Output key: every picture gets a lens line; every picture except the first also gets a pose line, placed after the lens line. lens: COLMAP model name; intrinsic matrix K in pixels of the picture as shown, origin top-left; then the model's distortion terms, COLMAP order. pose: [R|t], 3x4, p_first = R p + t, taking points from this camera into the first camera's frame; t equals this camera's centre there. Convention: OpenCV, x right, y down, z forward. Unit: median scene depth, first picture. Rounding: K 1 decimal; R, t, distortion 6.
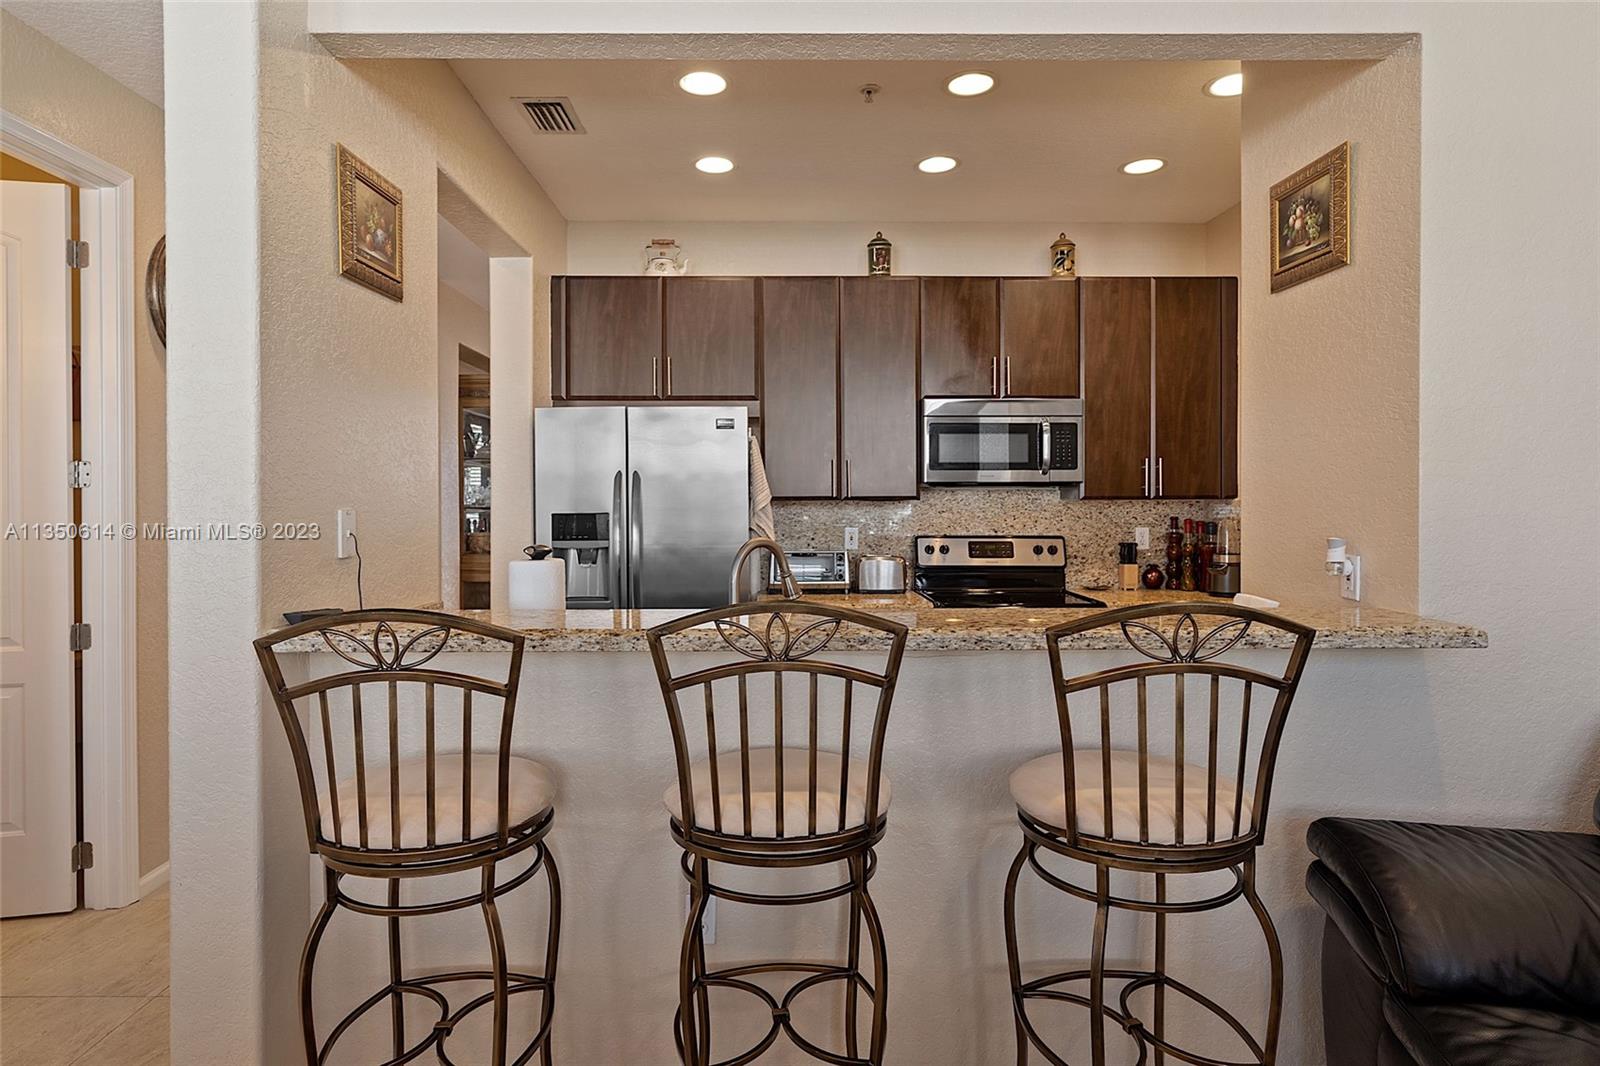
lens RADIAL K [[882.2, 0, 778.1], [0, 882.2, 506.3], [0, 0, 1]] dist [-0.000957, 0.003292]
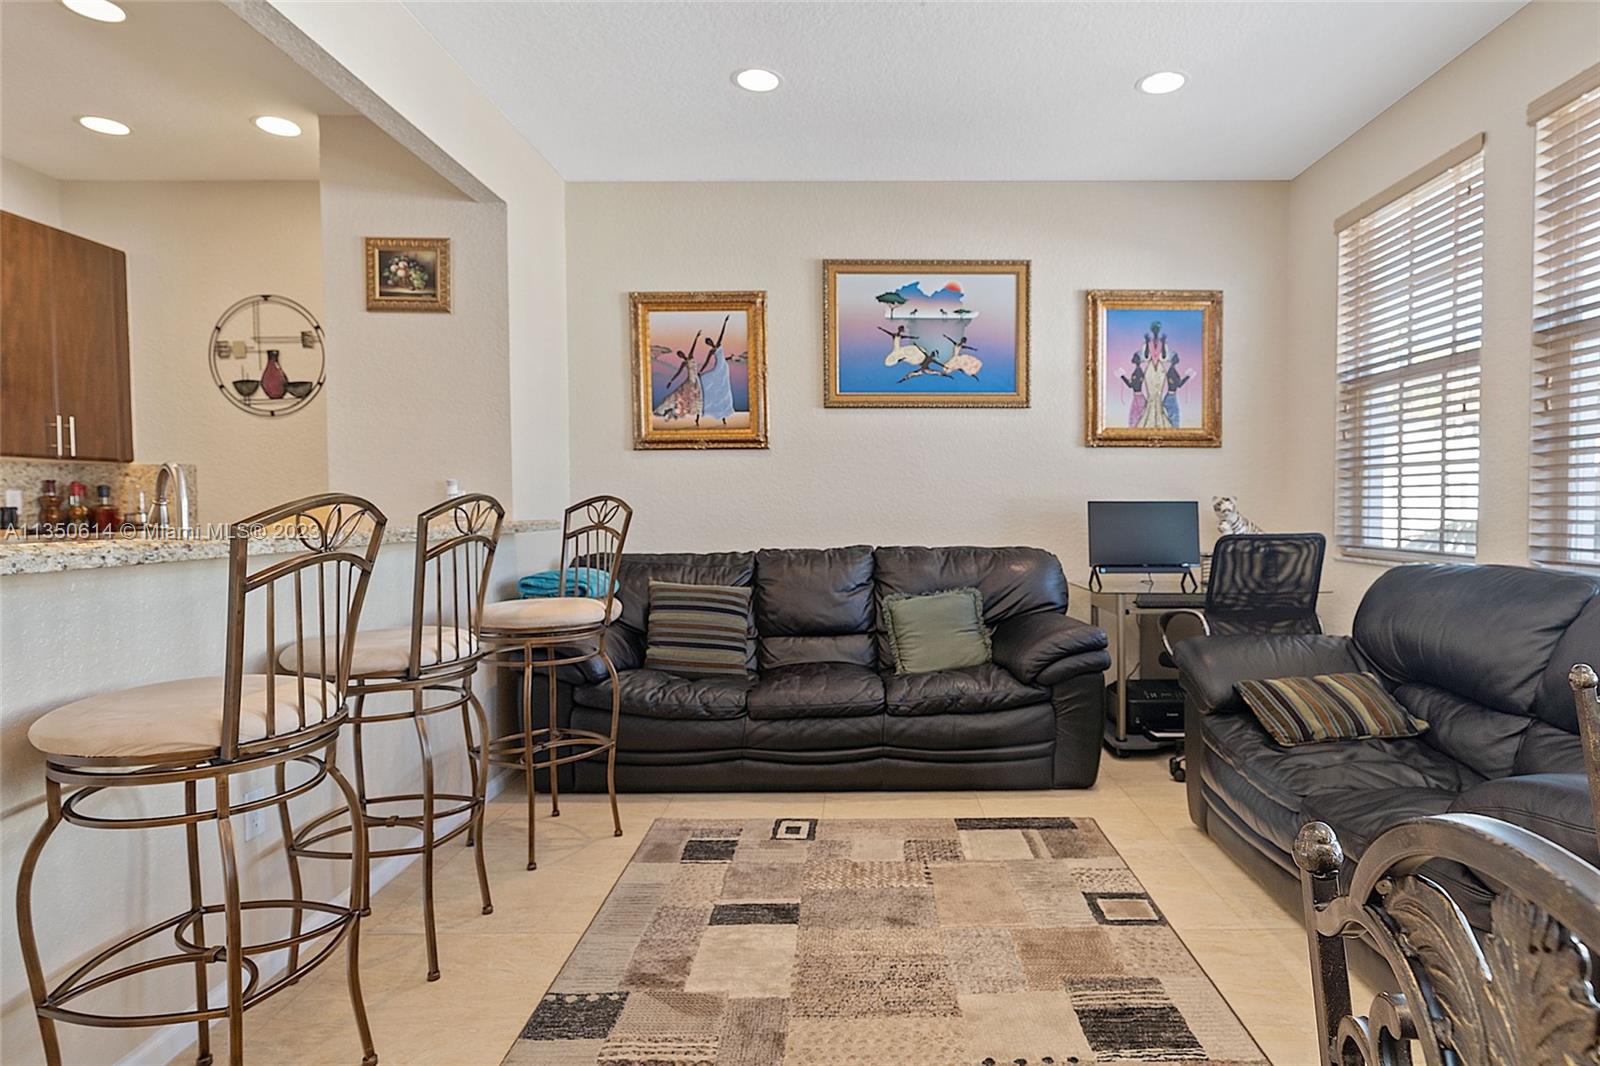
lens RADIAL K [[882.2, 0, 866.5], [0, 882.2, 538.6], [0, 0, 1]] dist [-0.000957, 0.003292]
pose [[0.009210, -0.035638, 0.999322, -0.569161], [0.001918, 0.999363, 0.035622, 0.048588], [-0.999956, 0.001588, 0.009273, 0.123455]]
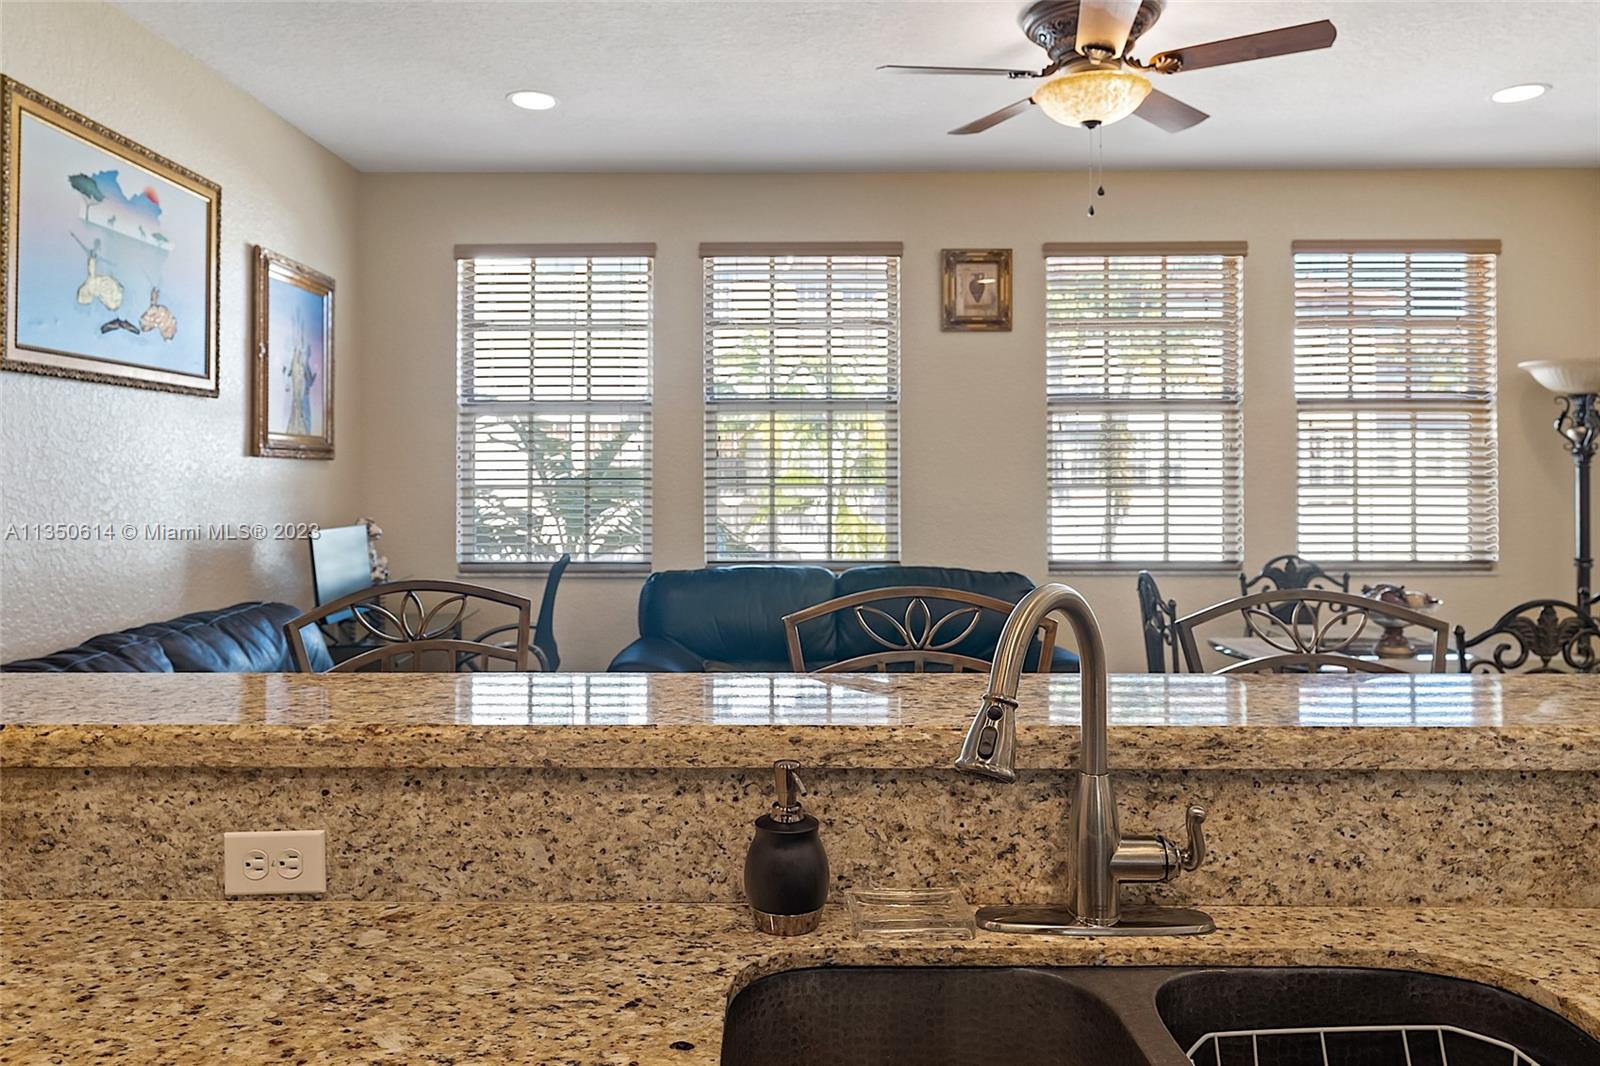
lens RADIAL K [[1132.5, 0, 722.1], [0, 1132.5, 442.1], [0, 0, 1]] dist [0.002843, 0.002477]
pose [[-0.999446, 0.008949, 0.032069, 0.078363], [0.008177, 0.999675, -0.024136, -0.011739], [-0.032275, -0.023860, -0.999194, 0.873976]]
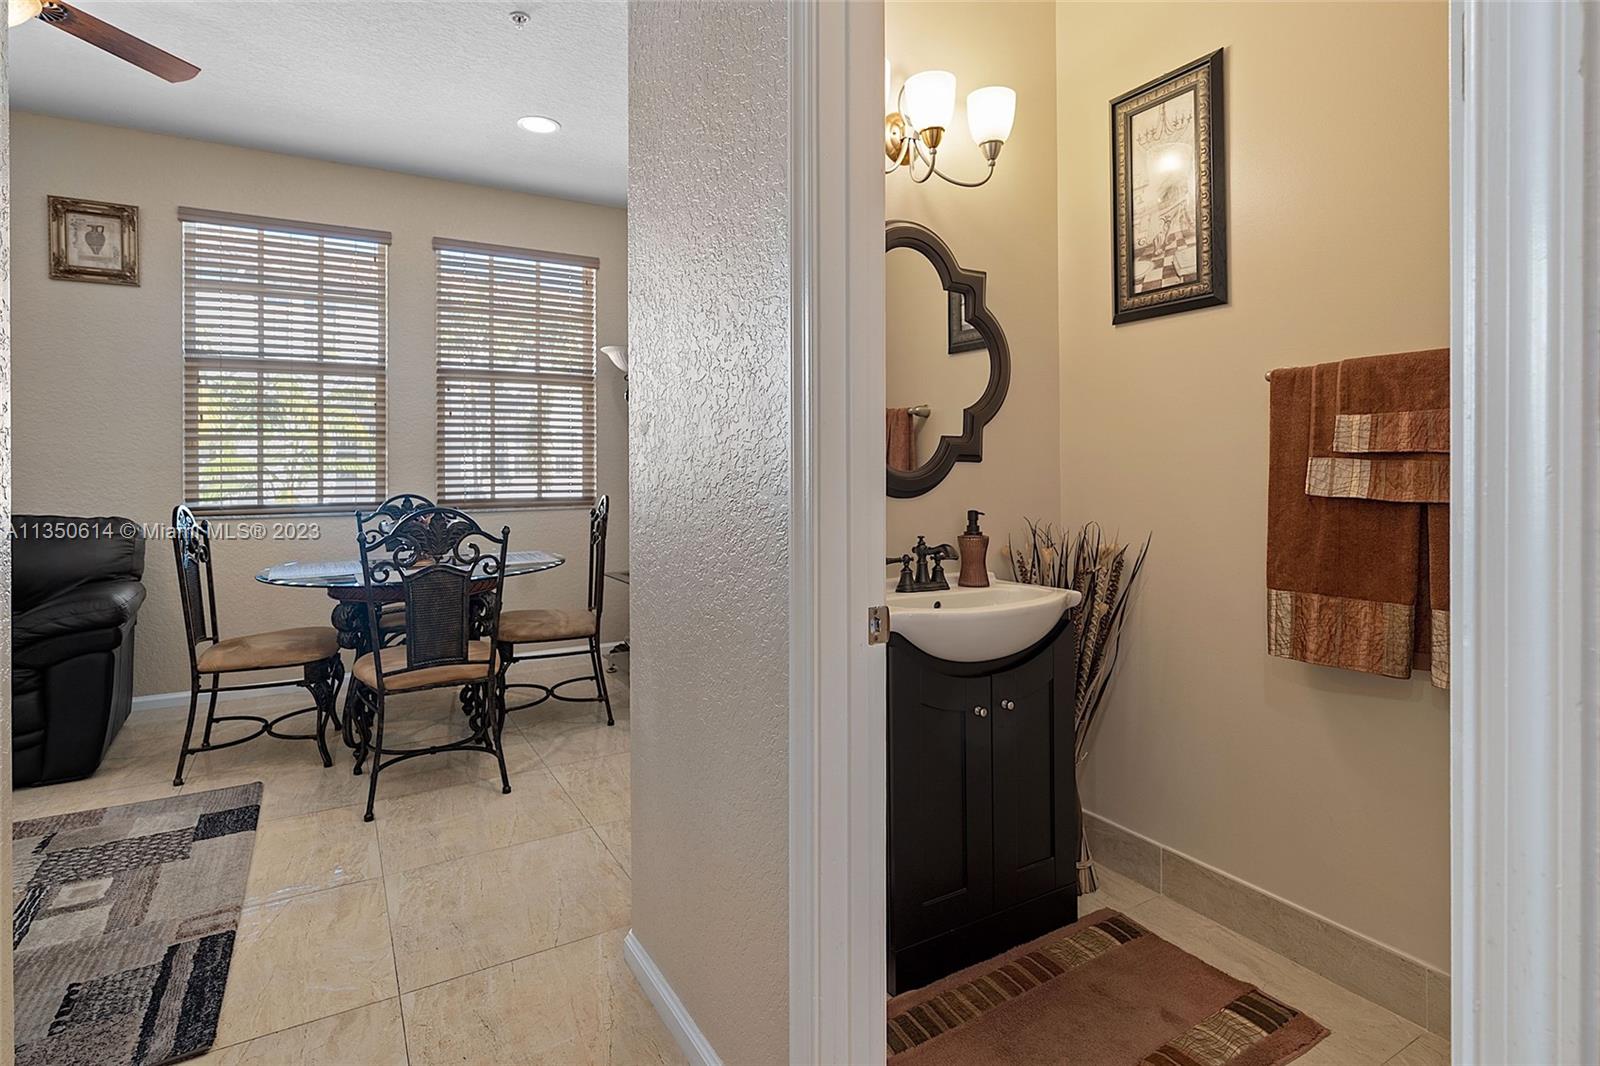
lens RADIAL K [[831.1, 0, 812.6], [0, 831.1, 463.5], [0, 0, 1]] dist [-0.009891, 0.005745]
pose [[-0.869599, 0.009434, -0.493669, -0.407507], [0.012999, 0.999908, -0.003789, 0.054683], [0.493587, -0.009713, -0.869642, 0.816254]]
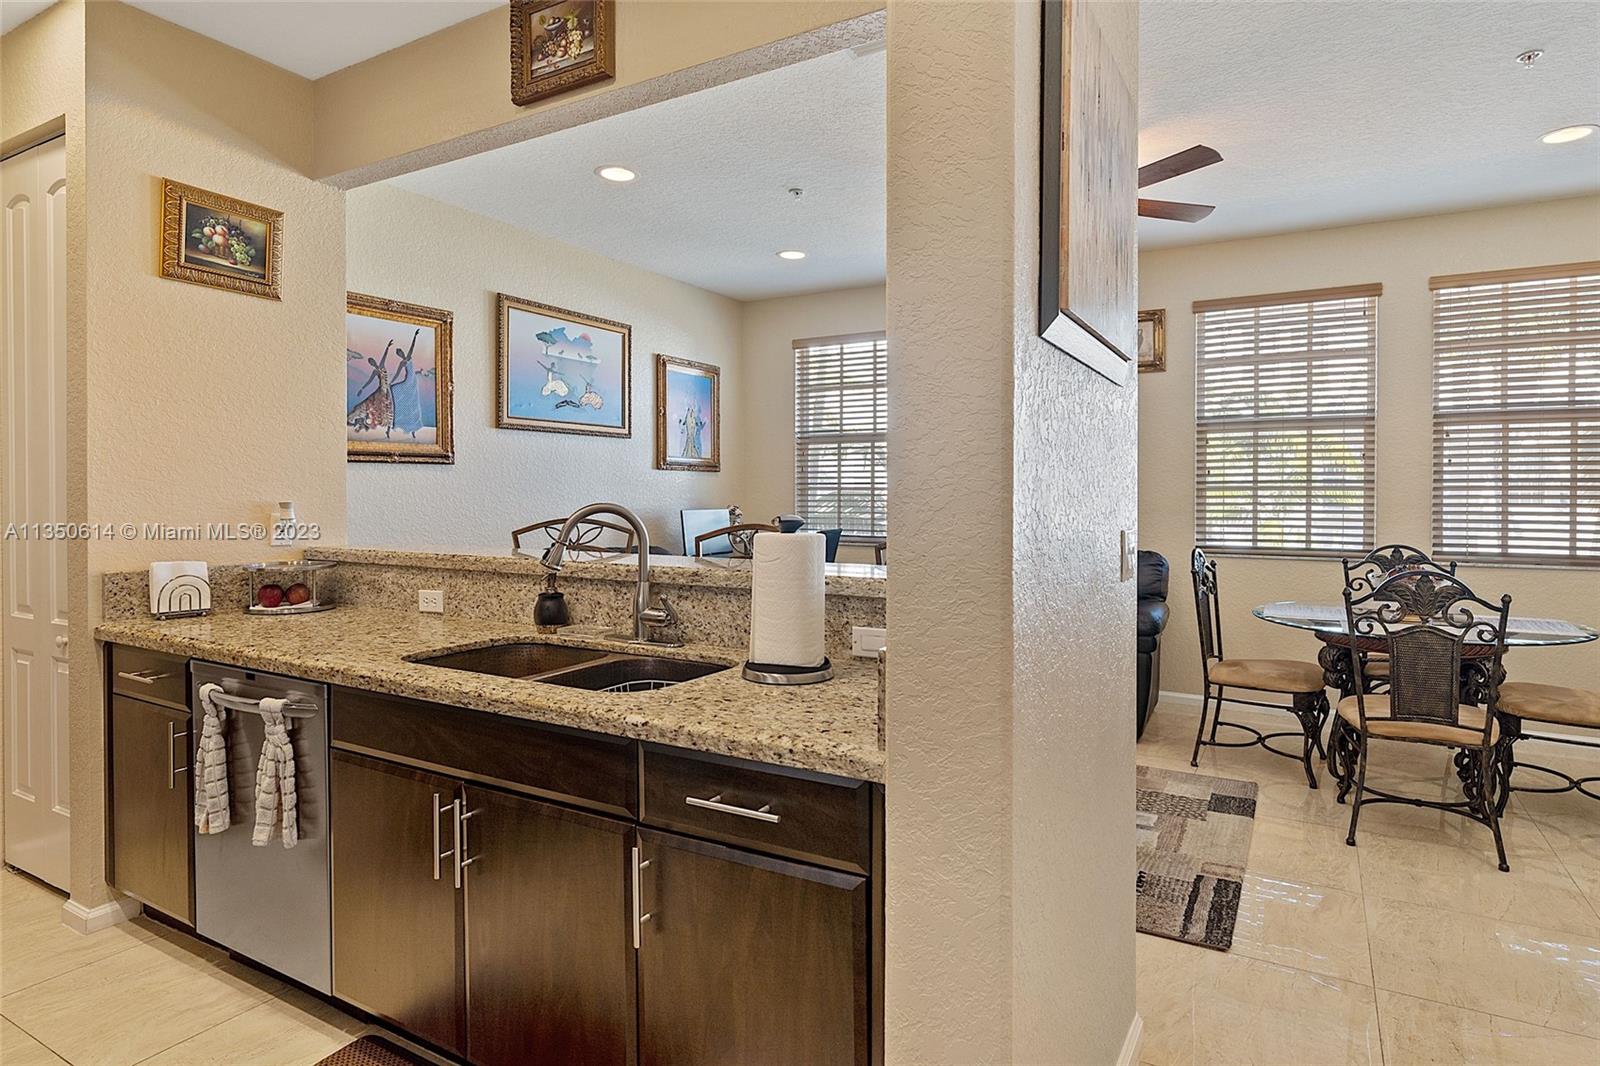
lens RADIAL K [[882.2, 0, 760.5], [0, 882.2, 500.8], [0, 0, 1]] dist [-0.000957, 0.003292]
pose [[-0.840230, 0.001549, 0.542228, -0.408348], [0.006501, 0.999953, 0.007217, 0.016179], [-0.542191, 0.009589, -0.840201, 1.009192]]
